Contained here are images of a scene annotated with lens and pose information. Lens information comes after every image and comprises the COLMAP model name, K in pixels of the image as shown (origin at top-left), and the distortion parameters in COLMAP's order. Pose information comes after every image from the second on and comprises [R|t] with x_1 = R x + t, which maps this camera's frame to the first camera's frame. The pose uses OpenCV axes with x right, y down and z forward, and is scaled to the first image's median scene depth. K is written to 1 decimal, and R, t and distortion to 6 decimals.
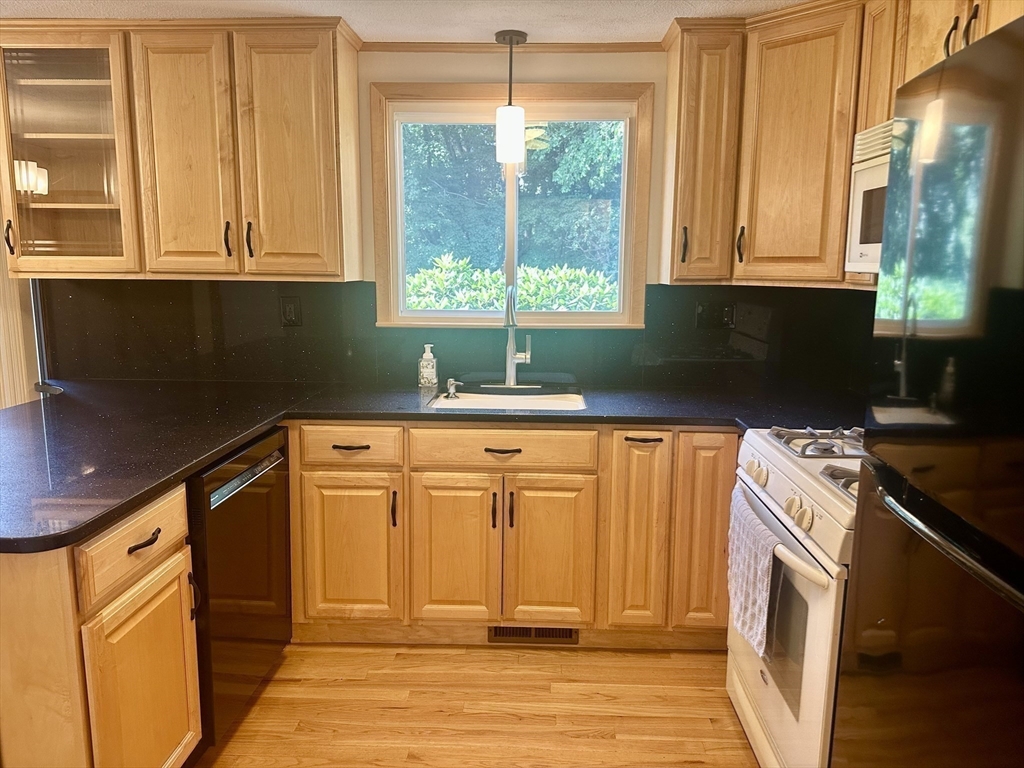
lens RADIAL K [[686.5, 0, 514.6], [0, 686.5, 398.1], [0, 0, 1]] dist [-0.001390, -0.055579]
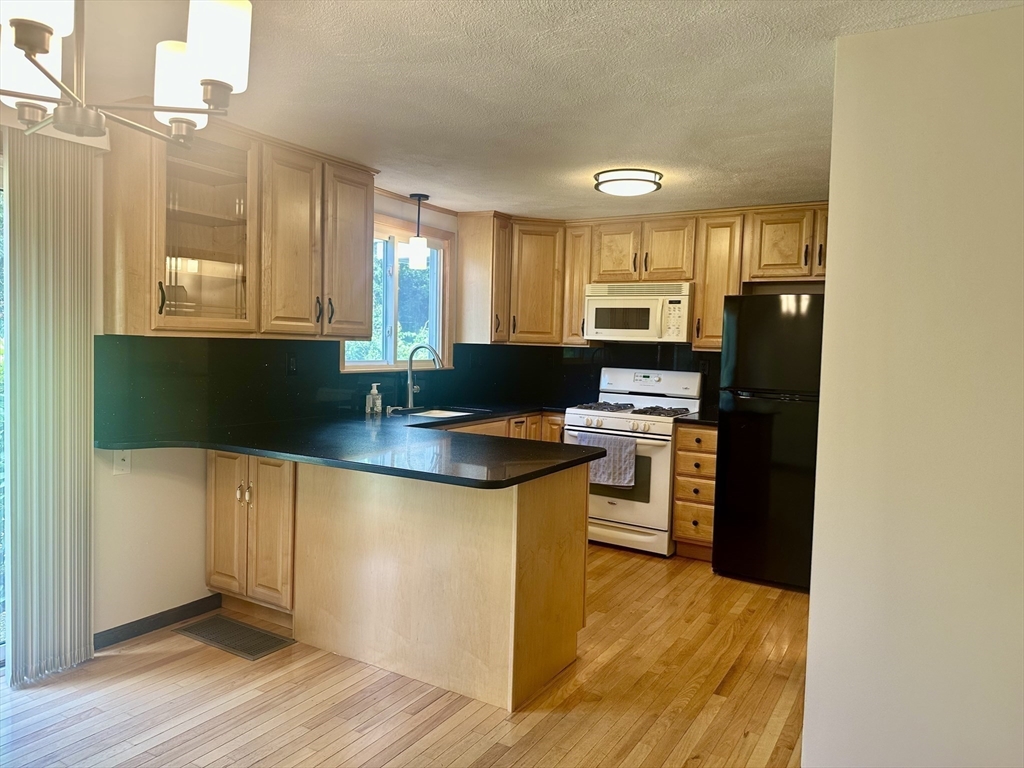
lens RADIAL K [[696.5, 0, 520.6], [0, 696.5, 376.9], [0, 0, 1]] dist [0.153820, -0.299556]
pose [[0.485540, -0.039991, 0.873299, -1.385025], [0.127102, 0.991568, -0.025260, -0.015939], [-0.864925, 0.123263, 0.486529, -0.000068]]
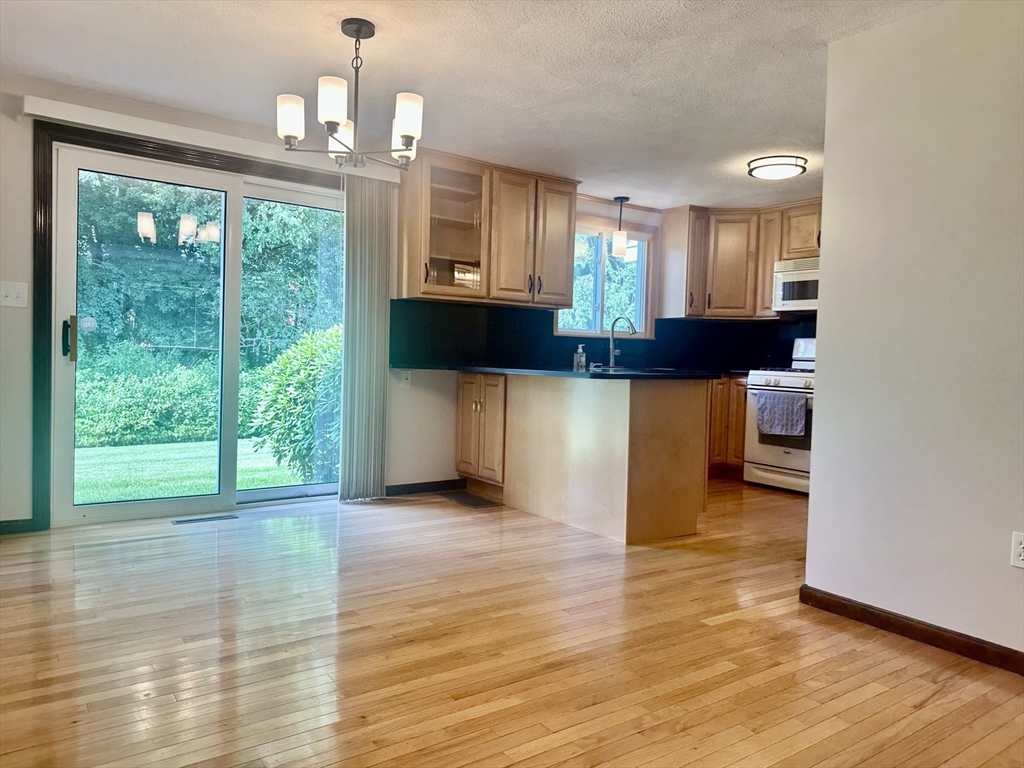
lens RADIAL K [[696.5, 0, 520.6], [0, 696.5, 376.9], [0, 0, 1]] dist [0.153820, -0.299556]
pose [[0.799104, -0.008957, 0.601126, -1.545354], [0.086787, 0.991134, -0.100603, 0.207498], [-0.594896, 0.132562, 0.792796, -0.466117]]
